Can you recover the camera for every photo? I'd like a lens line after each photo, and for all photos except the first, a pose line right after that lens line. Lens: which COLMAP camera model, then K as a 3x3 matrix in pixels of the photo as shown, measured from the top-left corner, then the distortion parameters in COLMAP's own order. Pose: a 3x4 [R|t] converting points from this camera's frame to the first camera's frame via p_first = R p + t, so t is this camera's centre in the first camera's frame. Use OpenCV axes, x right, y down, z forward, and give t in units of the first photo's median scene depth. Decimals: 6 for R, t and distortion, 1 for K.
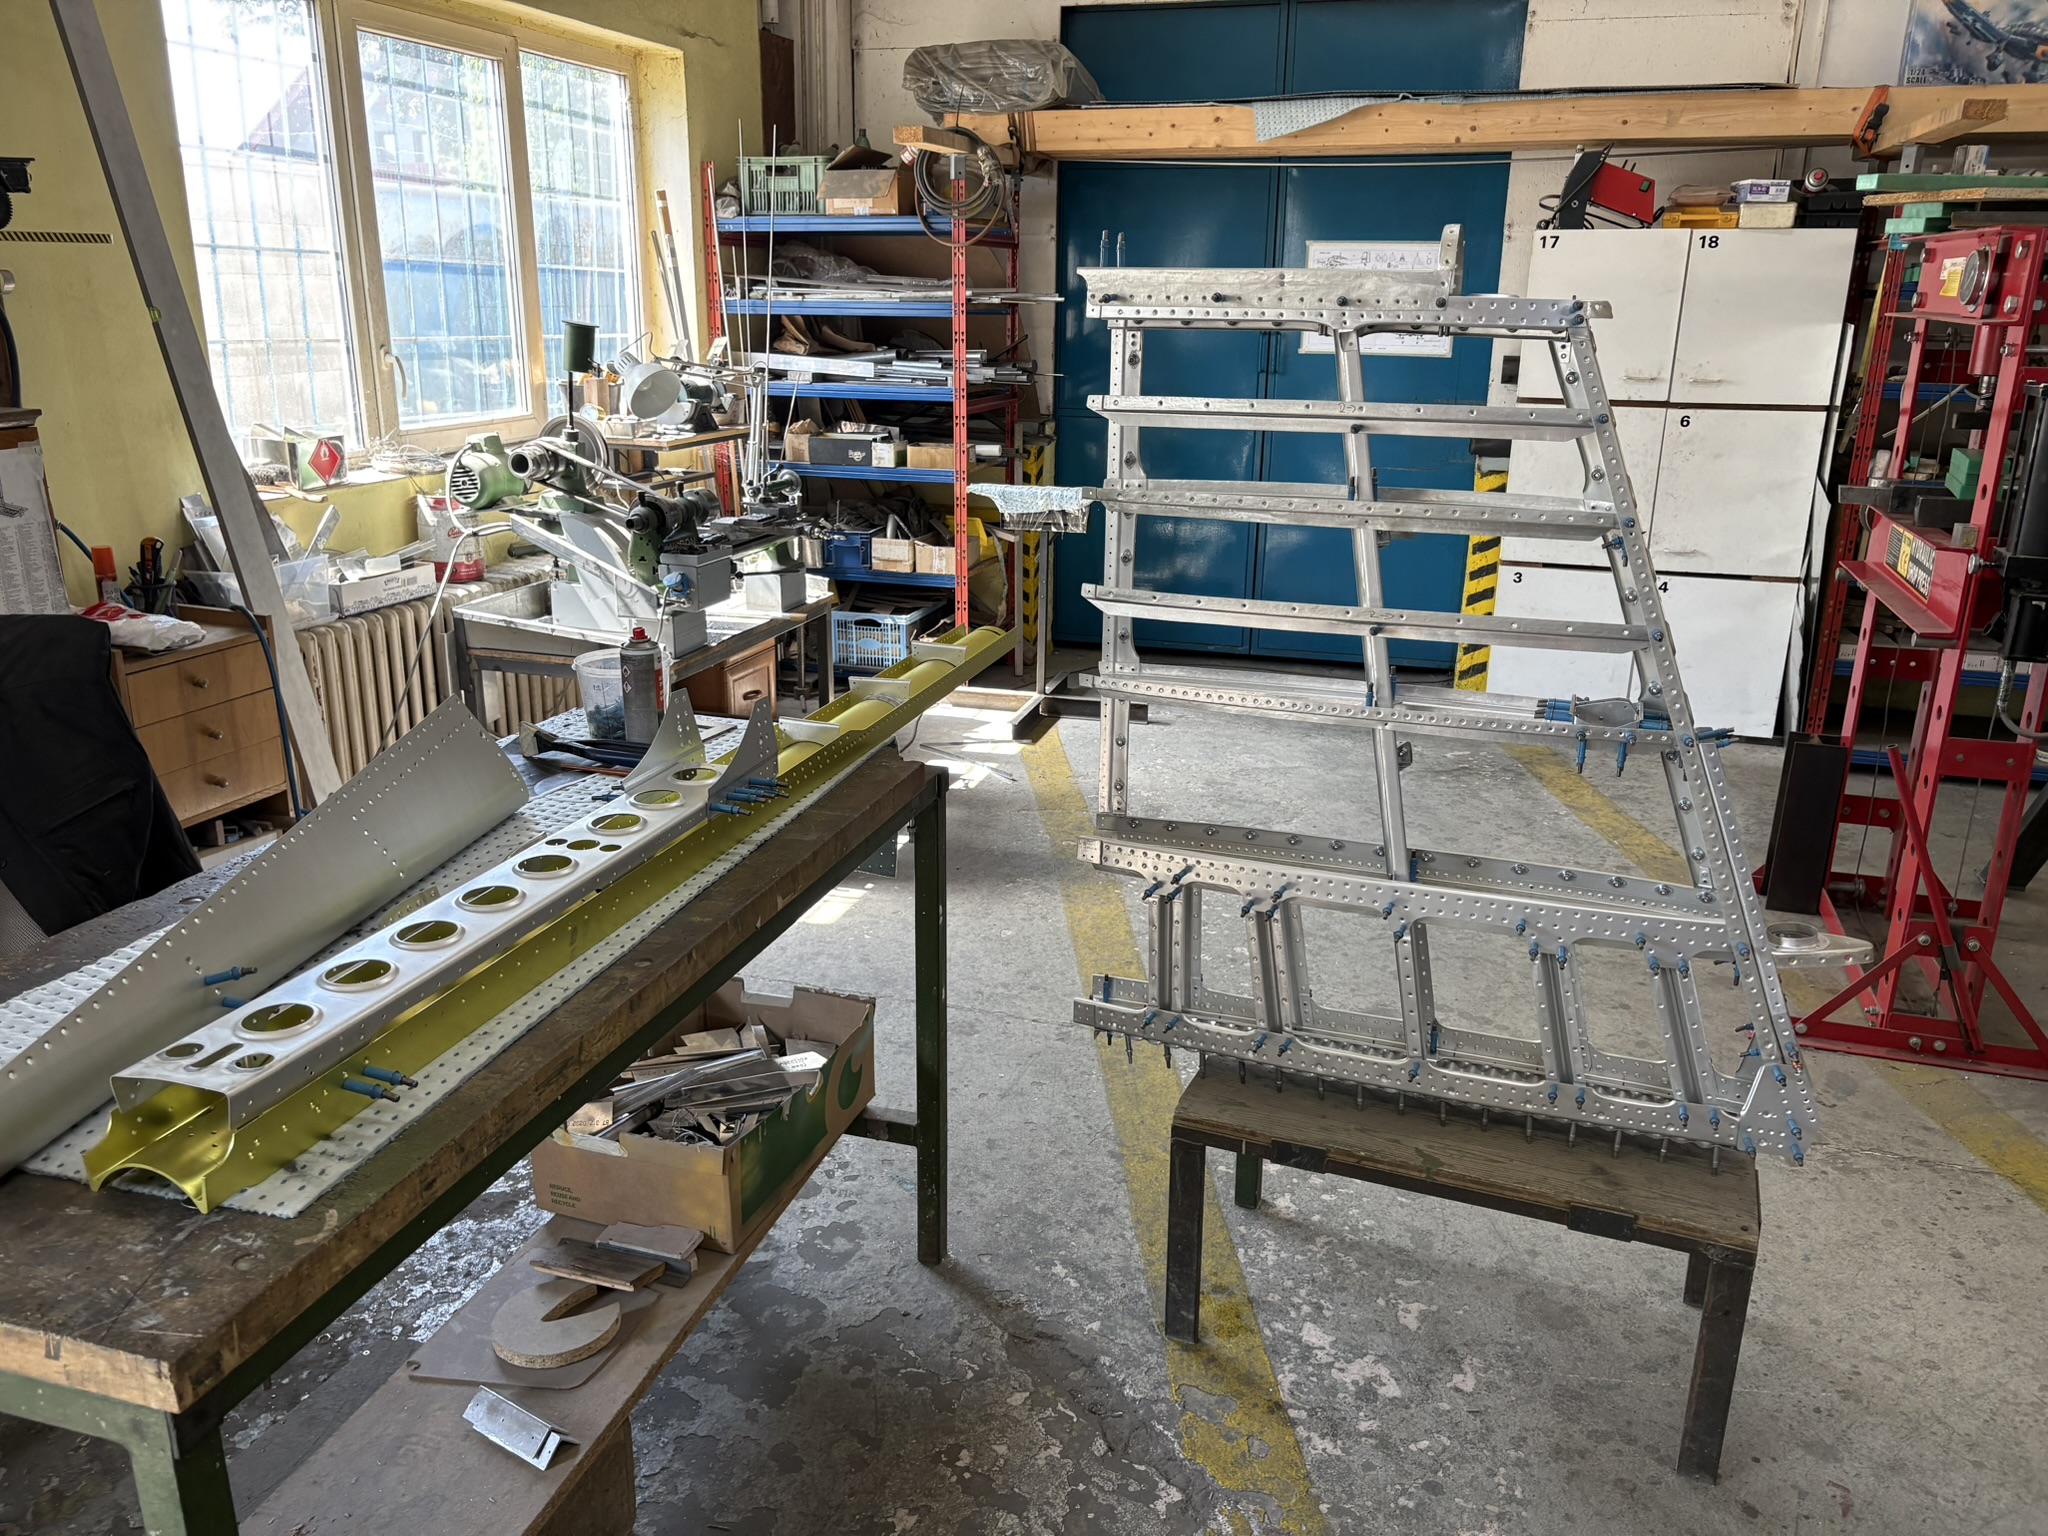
lens RADIAL K [[1533.4, 0, 1024.0], [0, 1533.4, 768.0], [0, 0, 1]] dist [0.008744, 0.010735]
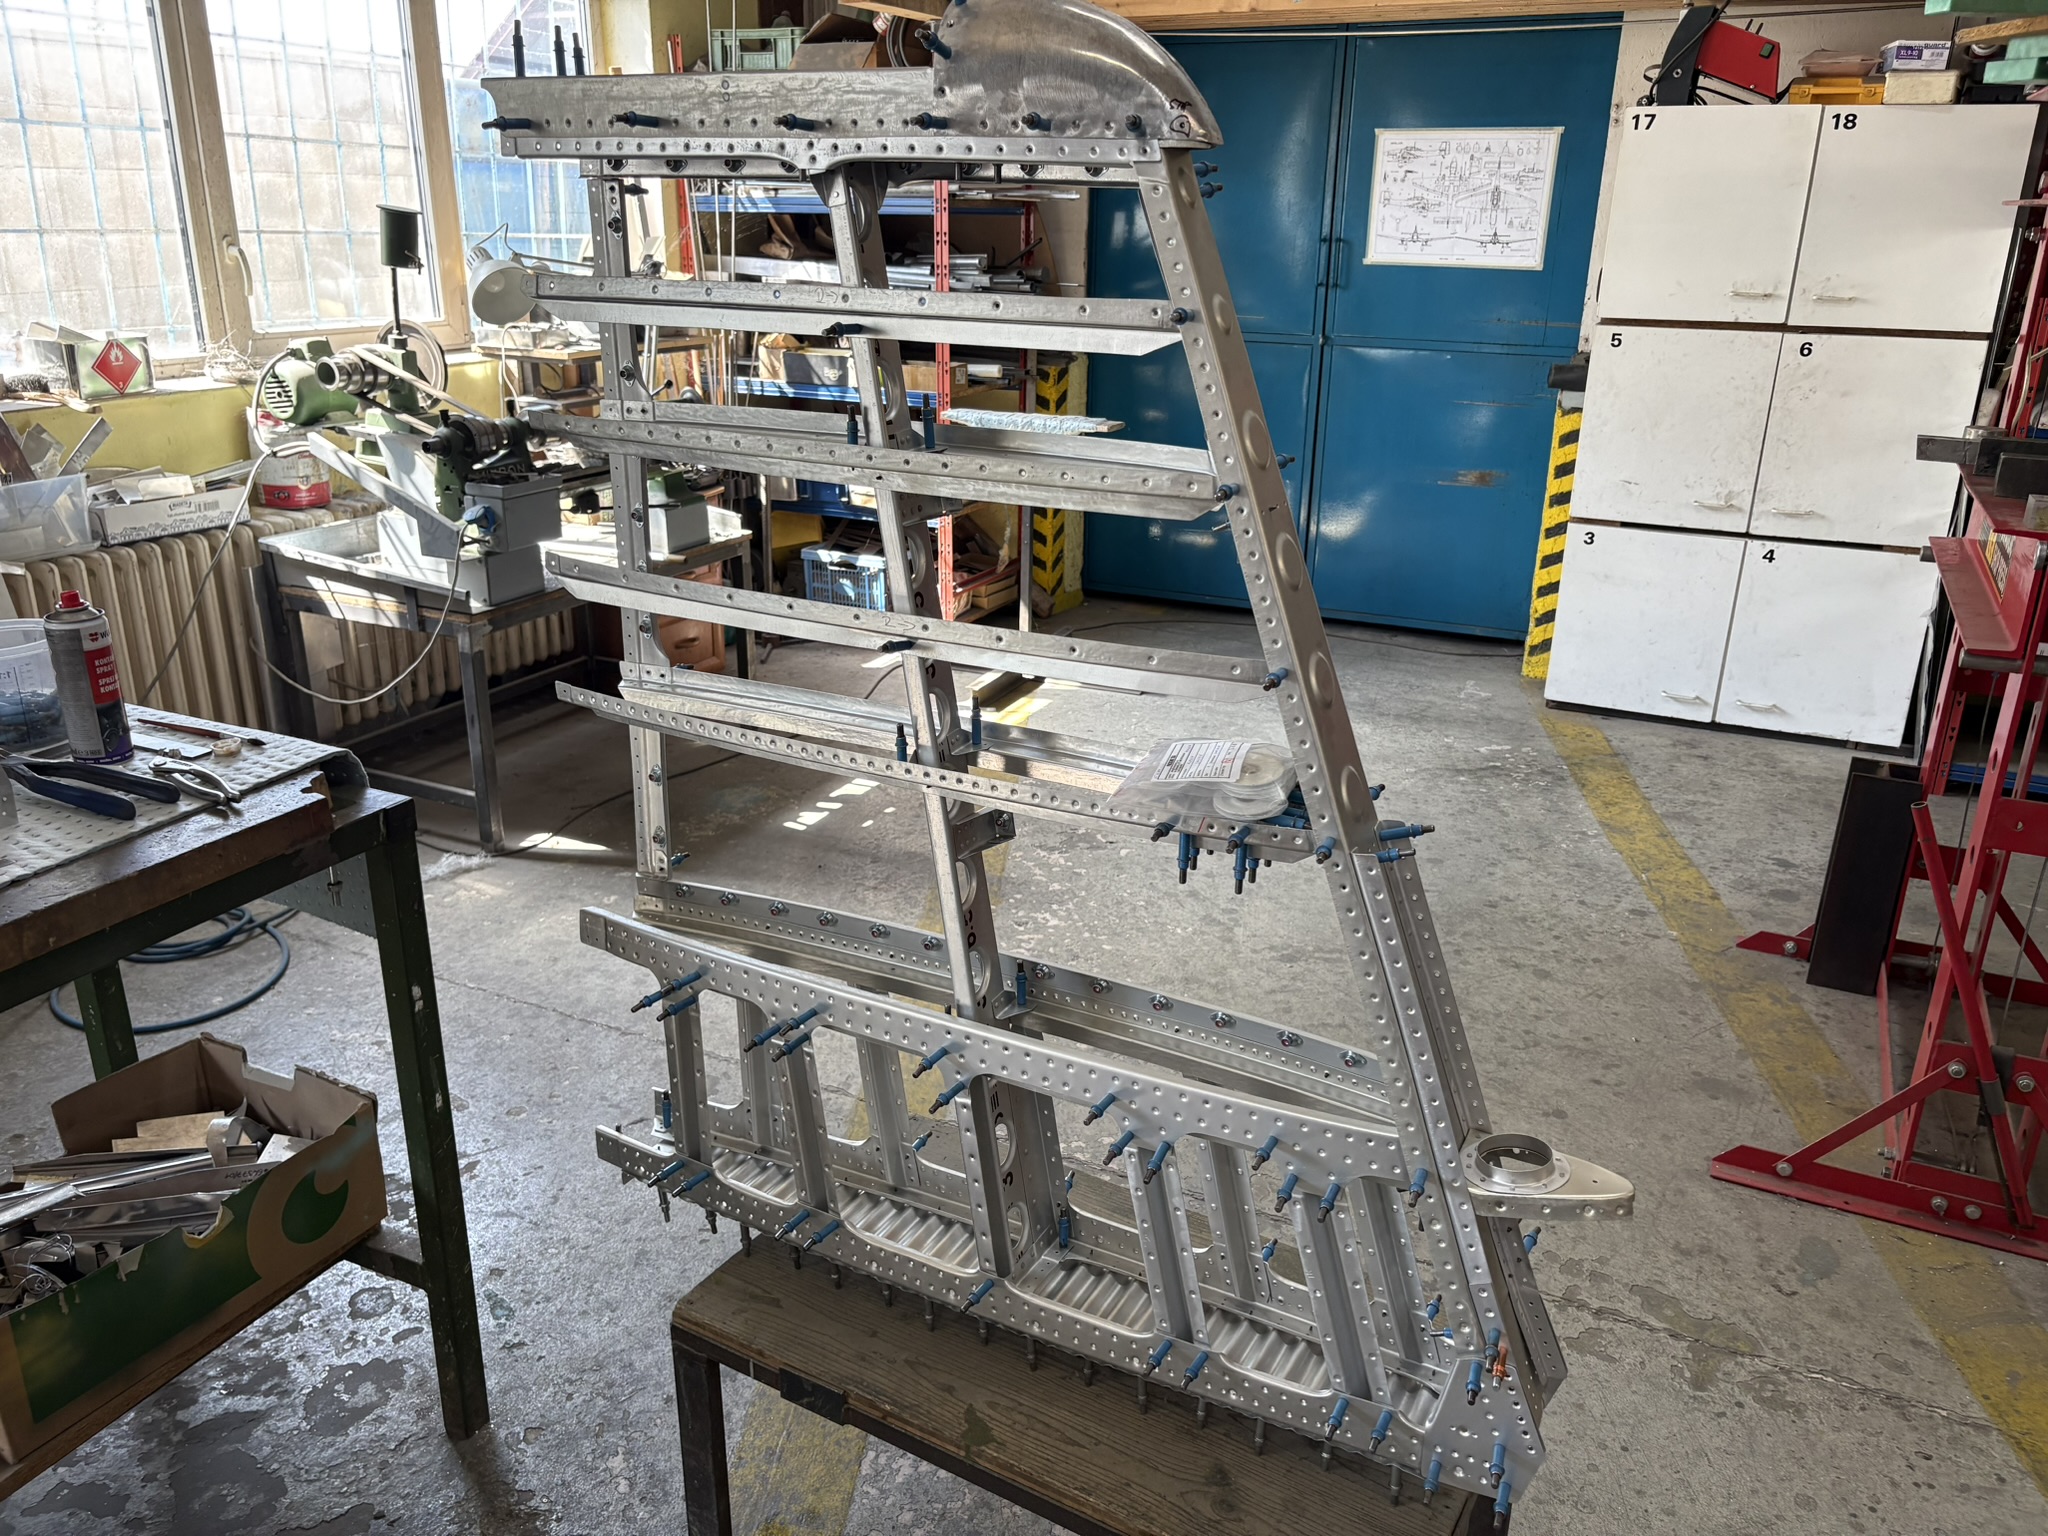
lens RADIAL K [[1557.6, 0, 1024.0], [0, 1557.6, 768.0], [0, 0, 1]] dist [0.009527, -0.004166]
pose [[0.990971, 0.050110, -0.124357, 0.175222], [-0.044764, 0.997964, 0.045421, -0.033059], [0.126380, -0.039445, 0.991197, 0.165425]]
